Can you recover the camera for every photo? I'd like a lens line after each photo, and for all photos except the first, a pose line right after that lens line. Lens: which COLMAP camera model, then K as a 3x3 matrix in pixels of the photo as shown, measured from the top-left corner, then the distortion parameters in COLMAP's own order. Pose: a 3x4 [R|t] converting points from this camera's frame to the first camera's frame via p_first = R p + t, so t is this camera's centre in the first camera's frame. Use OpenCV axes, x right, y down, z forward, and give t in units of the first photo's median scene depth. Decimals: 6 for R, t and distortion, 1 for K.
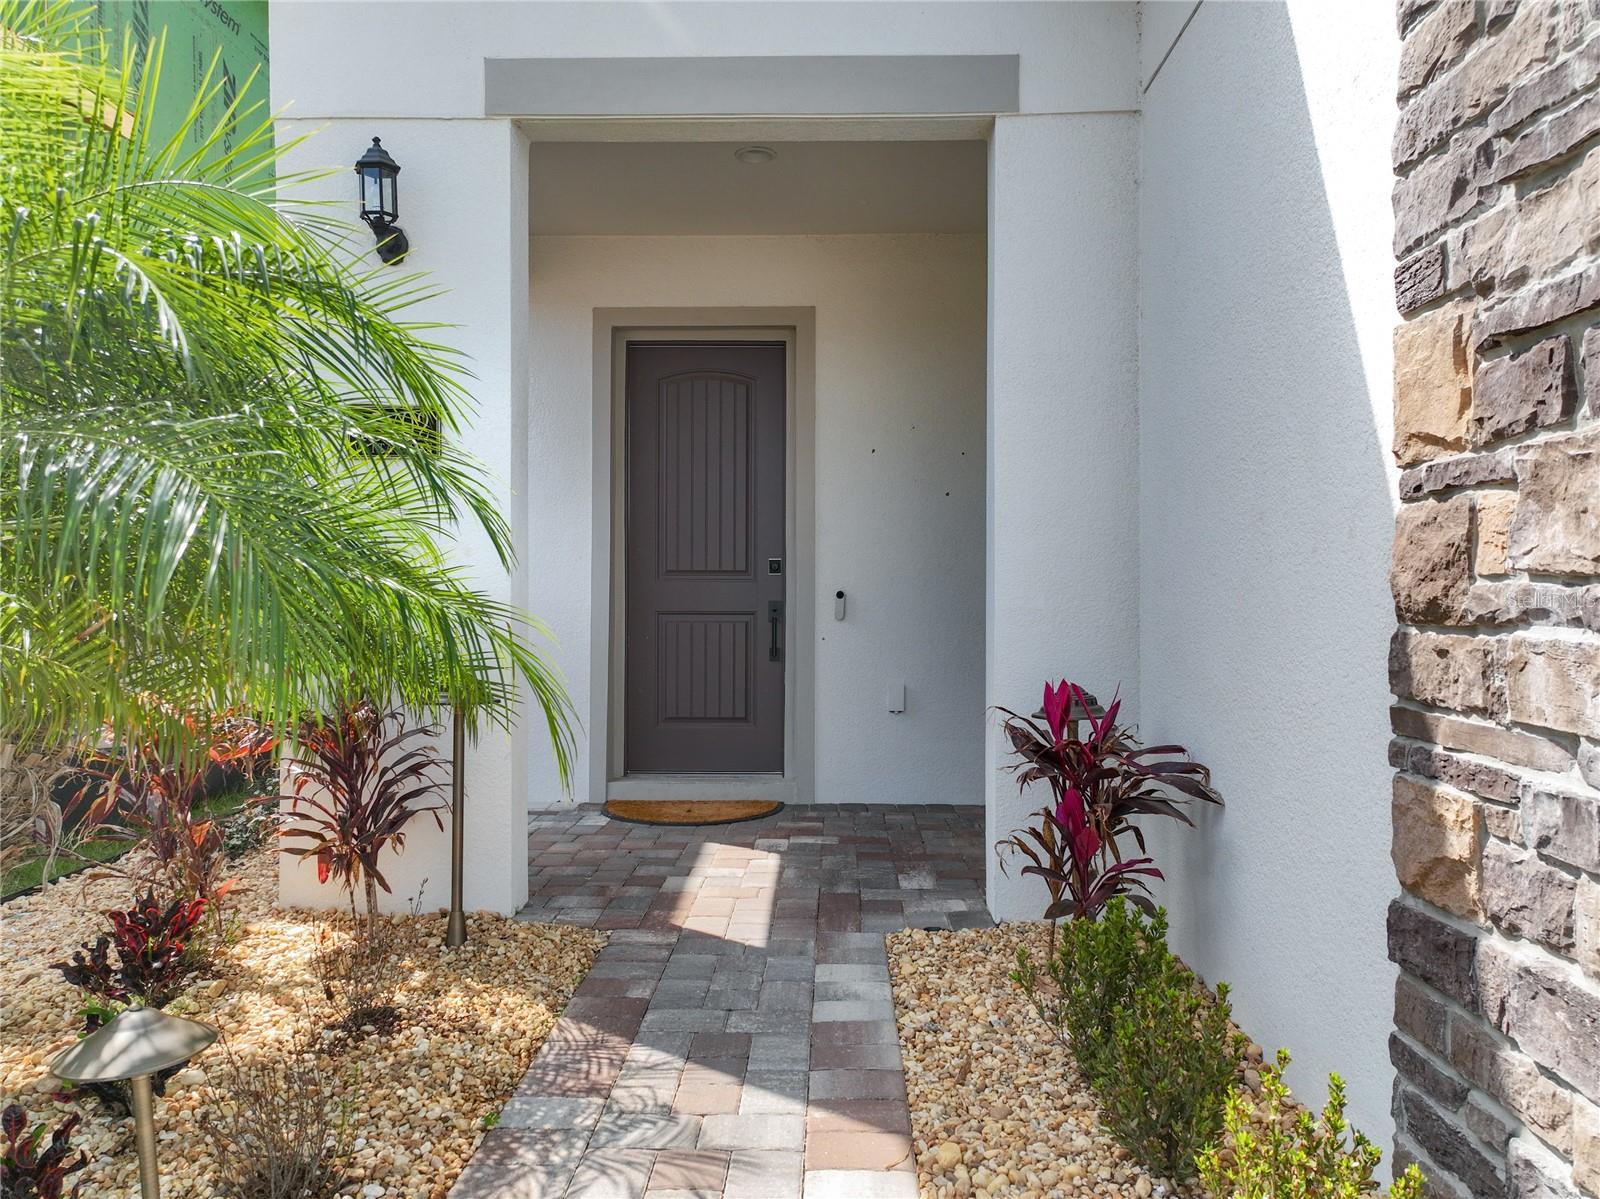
lens RADIAL K [[1130.8, 0, 802.6], [0, 1130.8, 605.9], [0, 0, 1]] dist [0.007071, 0.003700]
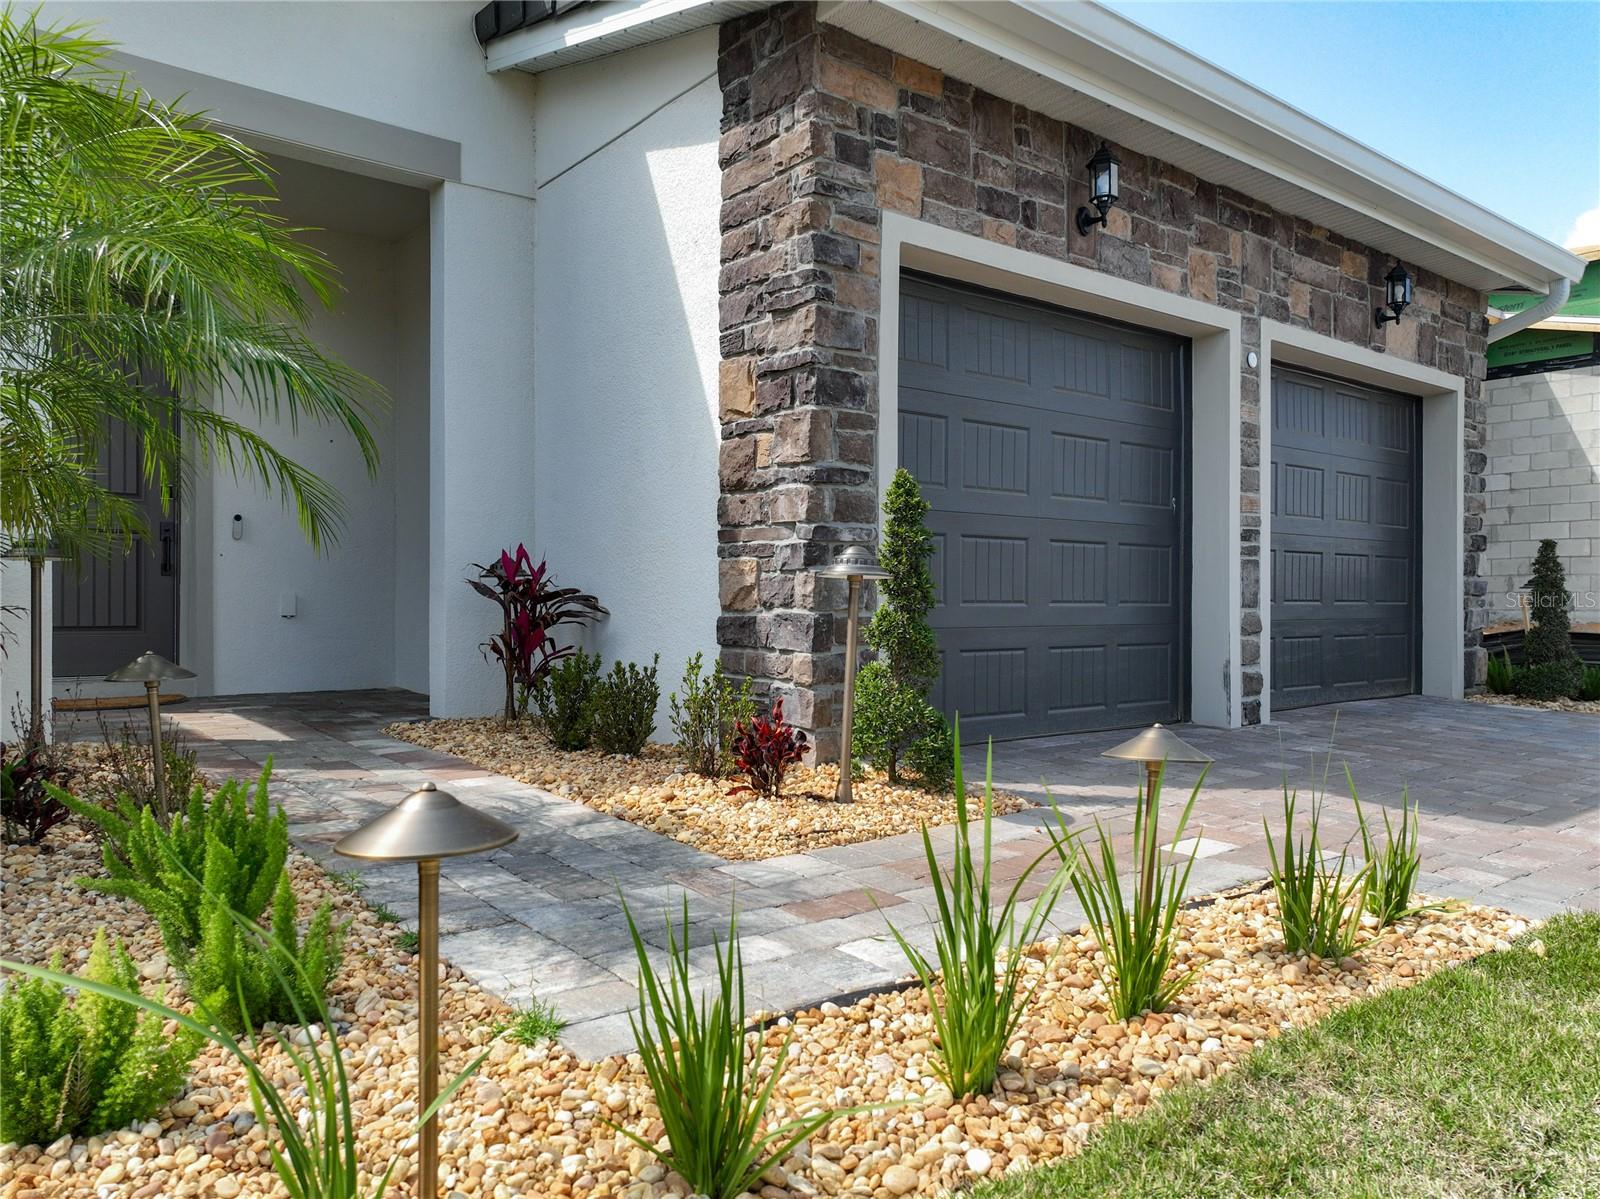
lens RADIAL K [[1130.8, 0, 802.6], [0, 1130.8, 605.9], [0, 0, 1]] dist [0.007071, 0.003700]
pose [[0.768597, -0.002358, 0.639729, -0.856407], [0.001182, 0.999997, 0.002266, 0.253997], [-0.639732, -0.000986, 0.768598, -0.903267]]
